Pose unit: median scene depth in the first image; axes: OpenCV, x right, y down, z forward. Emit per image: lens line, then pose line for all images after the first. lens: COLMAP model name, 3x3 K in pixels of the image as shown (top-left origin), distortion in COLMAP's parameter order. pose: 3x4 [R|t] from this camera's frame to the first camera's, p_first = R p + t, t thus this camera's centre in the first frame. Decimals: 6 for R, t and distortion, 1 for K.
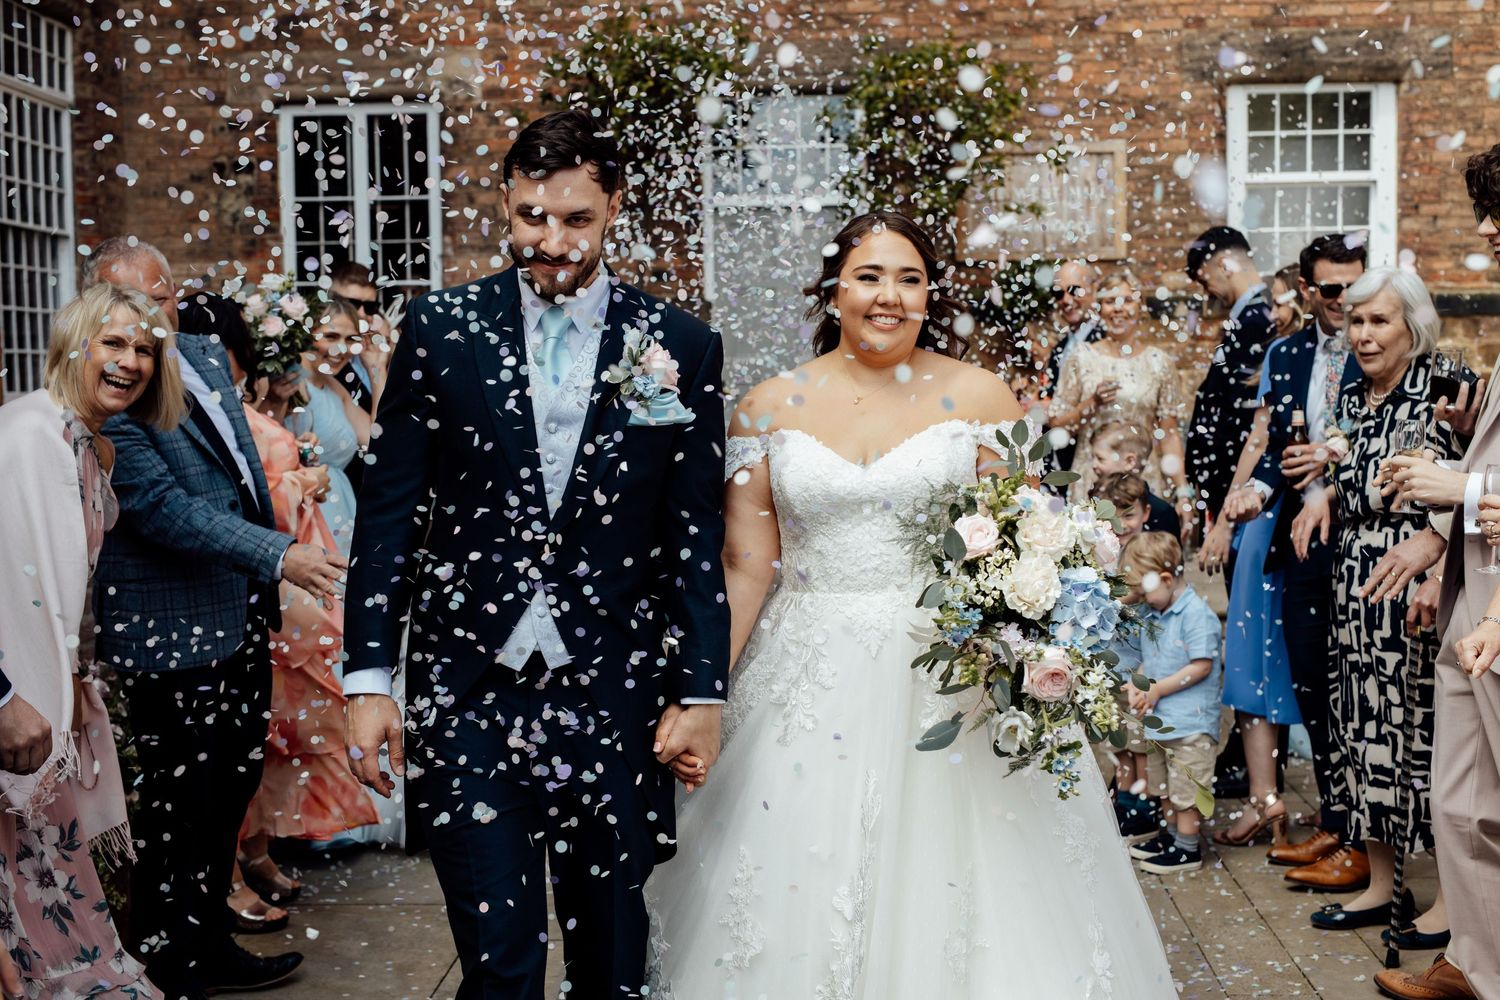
lens RADIAL K [[2159.9, 0, 746.1], [0, 2159.9, 498.4], [0, 0, 1]] dist [0.006917, 0.000000]
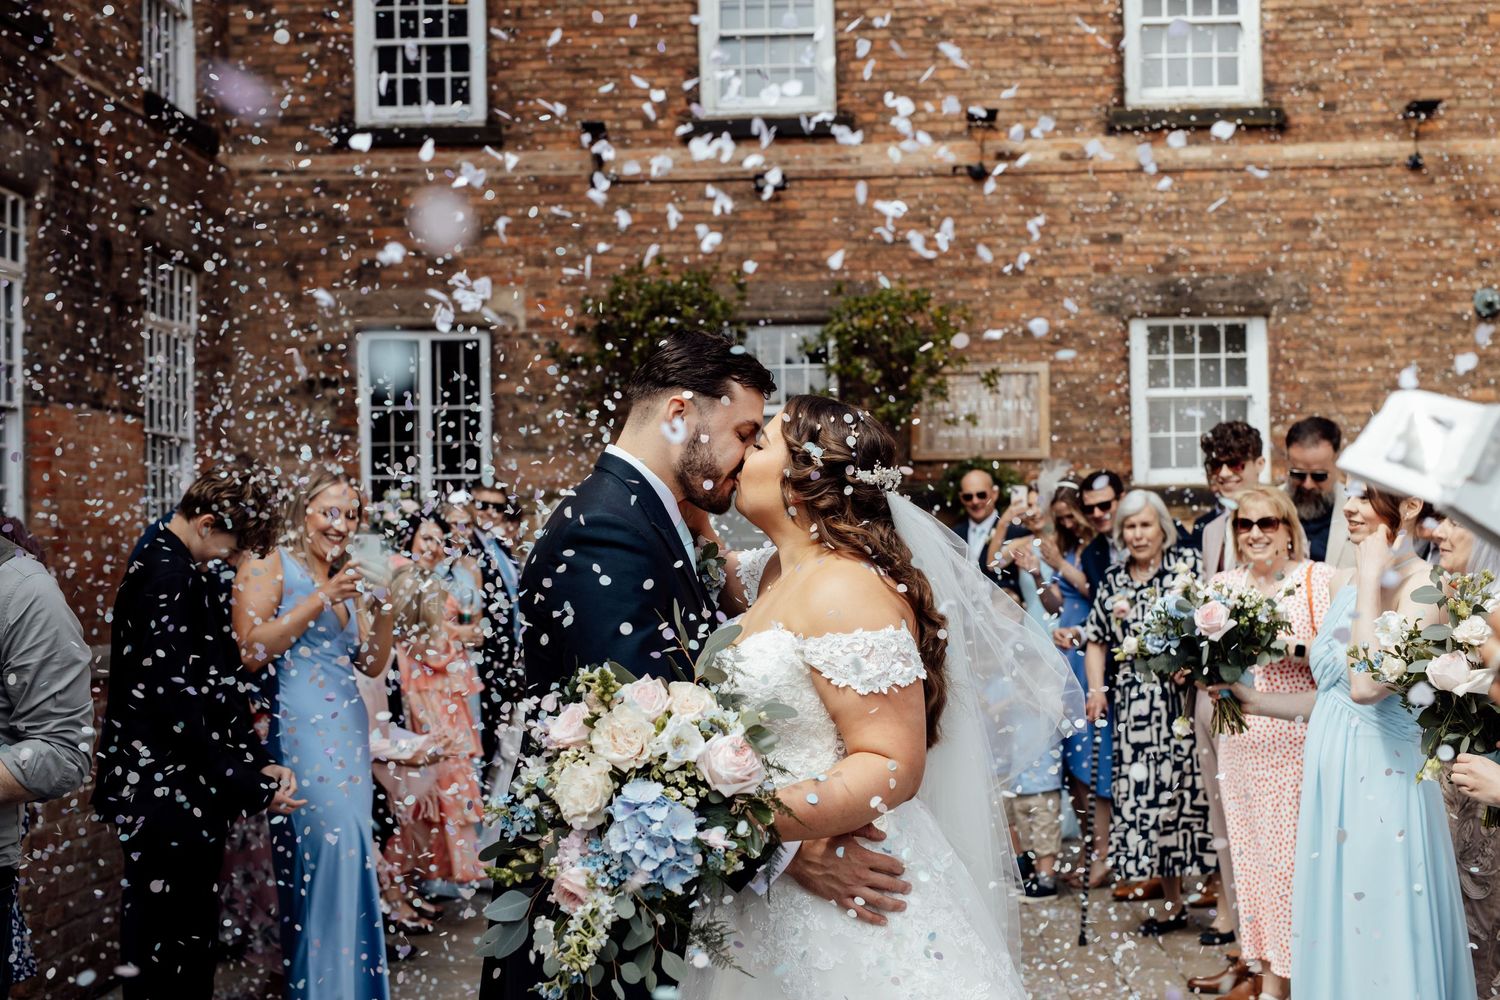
lens RADIAL K [[2159.9, 0, 751.9], [0, 2159.9, 500.1], [0, 0, 1]] dist [0.006917, 0.000000]
pose [[0.999977, -0.000211, 0.006758, -0.002131], [0.000737, 0.996958, -0.077943, 0.008654], [-0.006721, 0.077946, 0.996935, -0.223278]]
